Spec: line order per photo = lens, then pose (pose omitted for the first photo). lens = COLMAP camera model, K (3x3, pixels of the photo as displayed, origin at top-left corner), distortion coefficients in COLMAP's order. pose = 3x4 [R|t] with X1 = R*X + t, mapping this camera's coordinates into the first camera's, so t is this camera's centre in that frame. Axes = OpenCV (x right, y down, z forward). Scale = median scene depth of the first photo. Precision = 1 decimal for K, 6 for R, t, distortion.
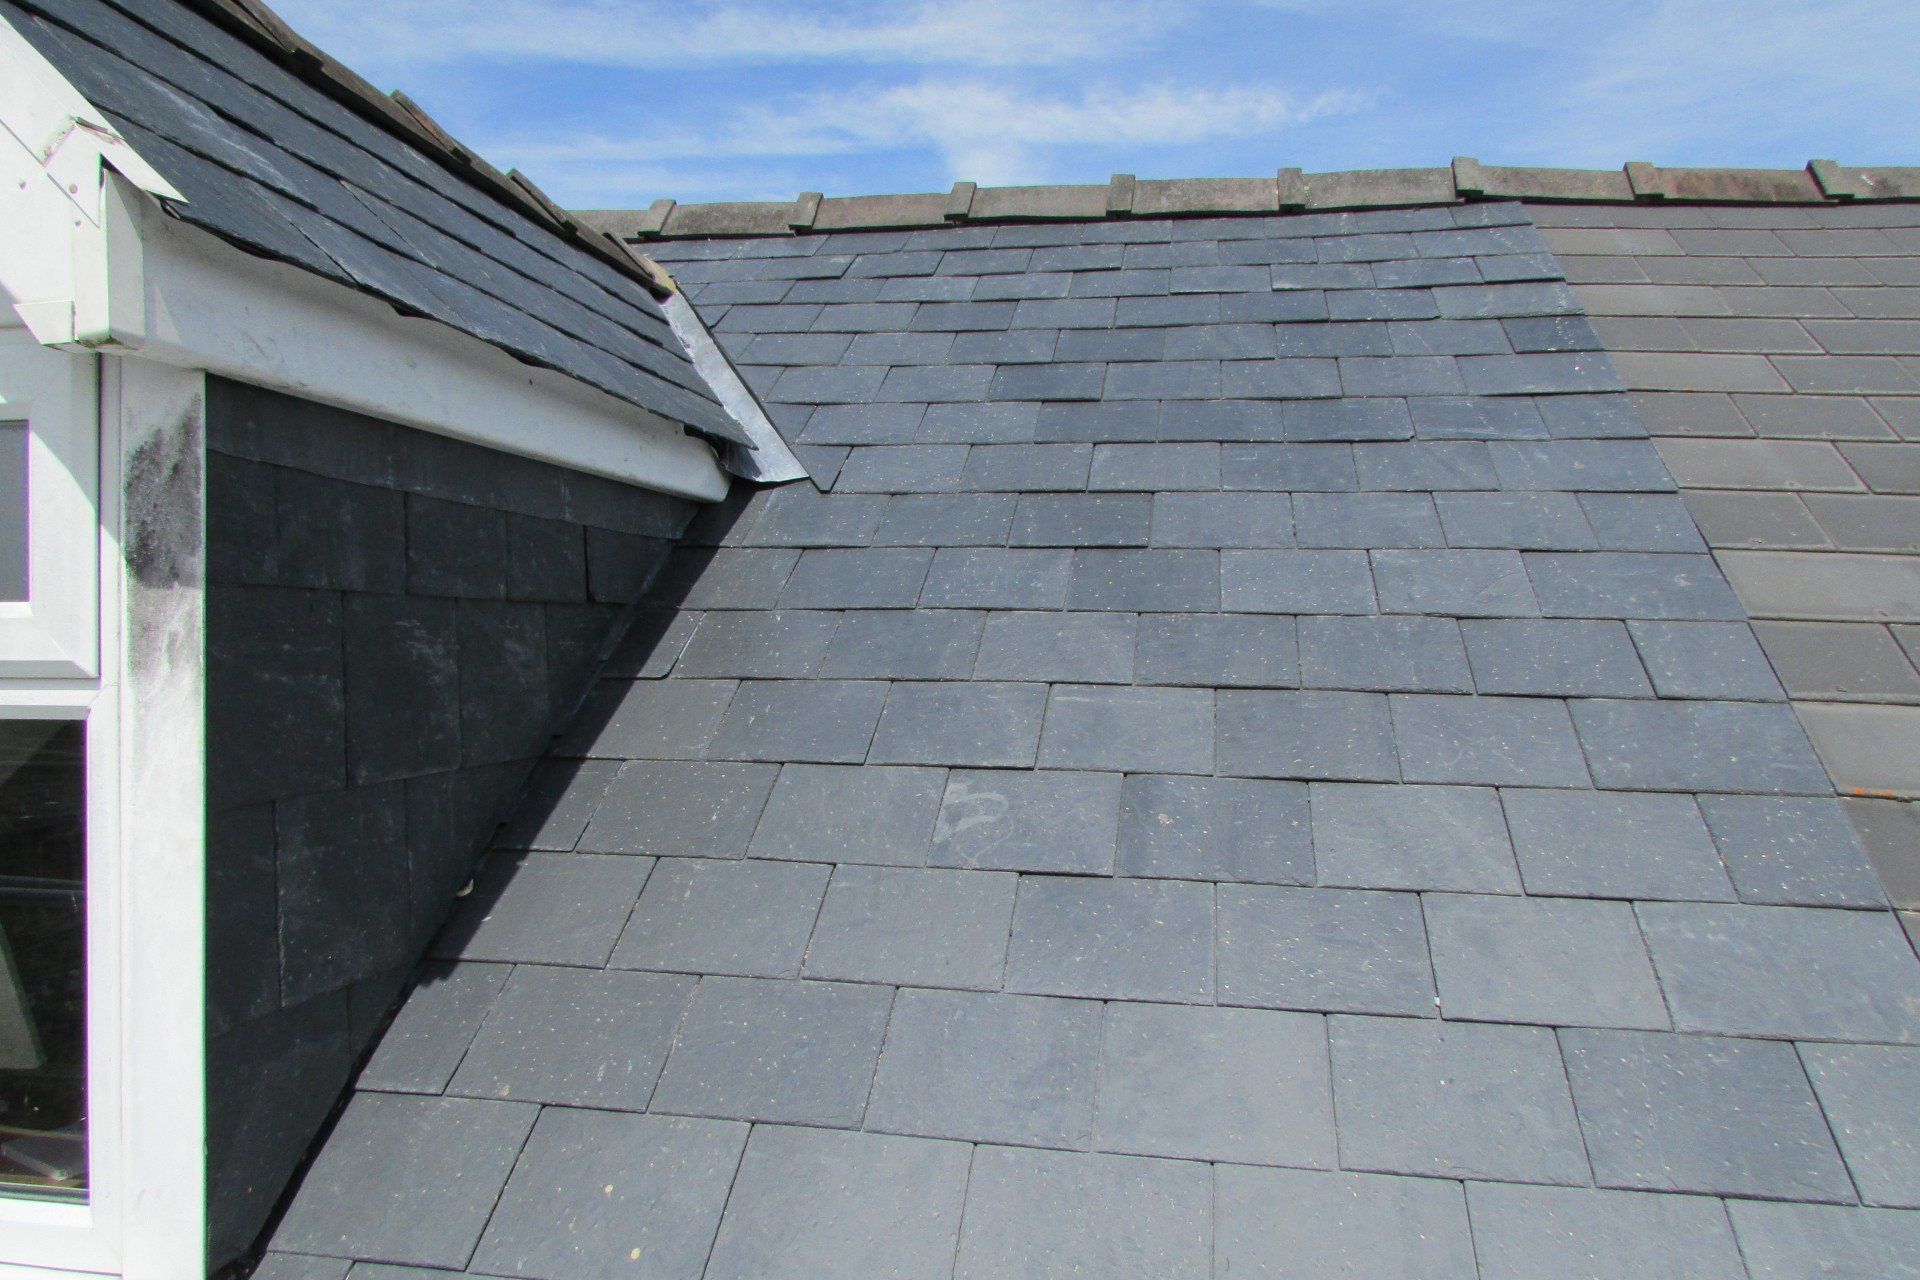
lens RADIAL K [[1391.5, 0, 963.6], [0, 1391.5, 631.3], [0, 0, 1]] dist [-0.027337, 0.023011]
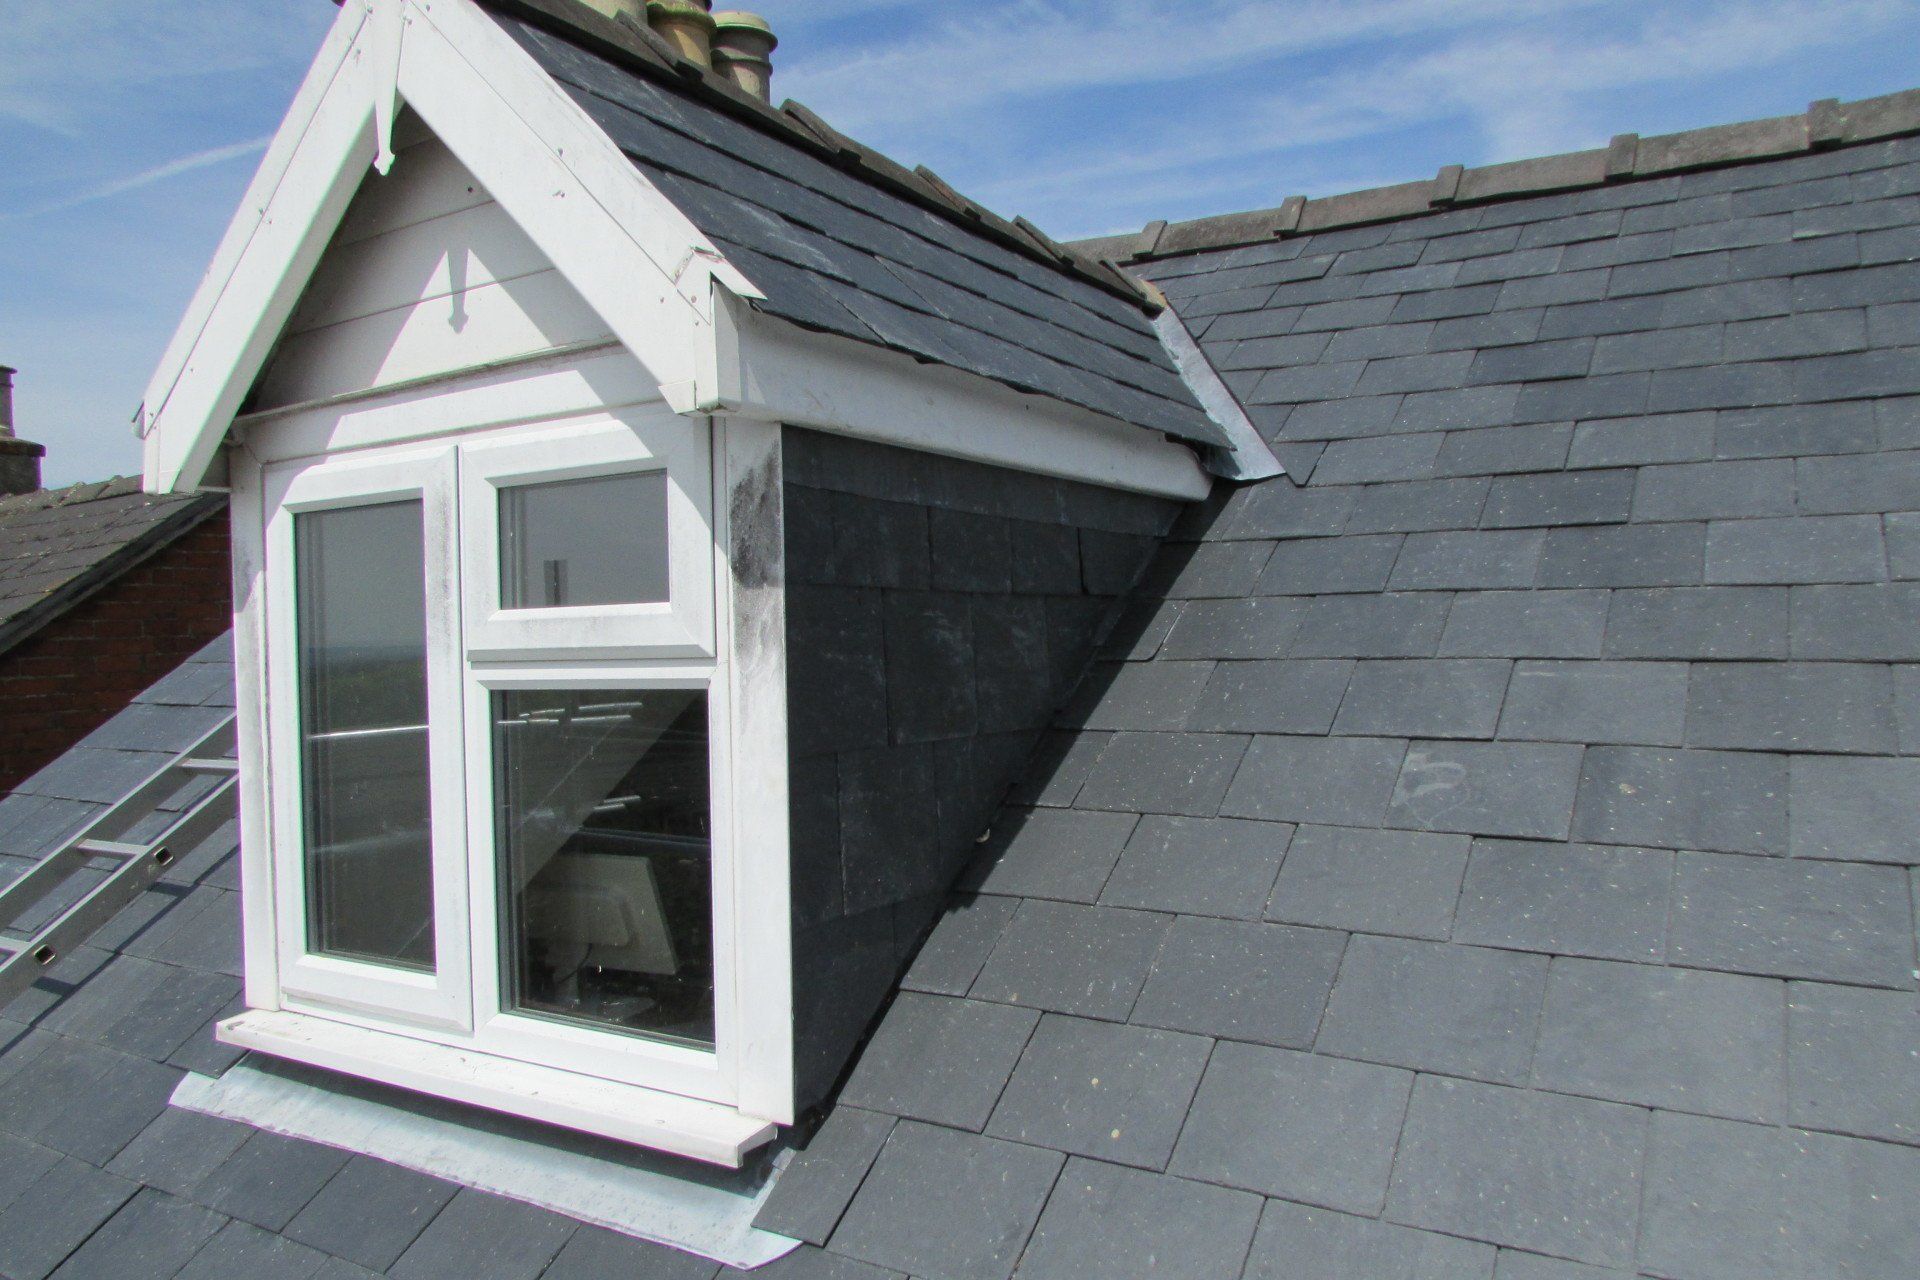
lens RADIAL K [[1364.0, 0, 960.0], [0, 1364.0, 640.0], [0, 0, 1]] dist [-0.000768, 0.022558]
pose [[0.930820, -0.017208, -0.365072, 0.056012], [0.020346, 0.999782, 0.004749, 0.011269], [0.364911, -0.011848, 0.930967, -0.104301]]
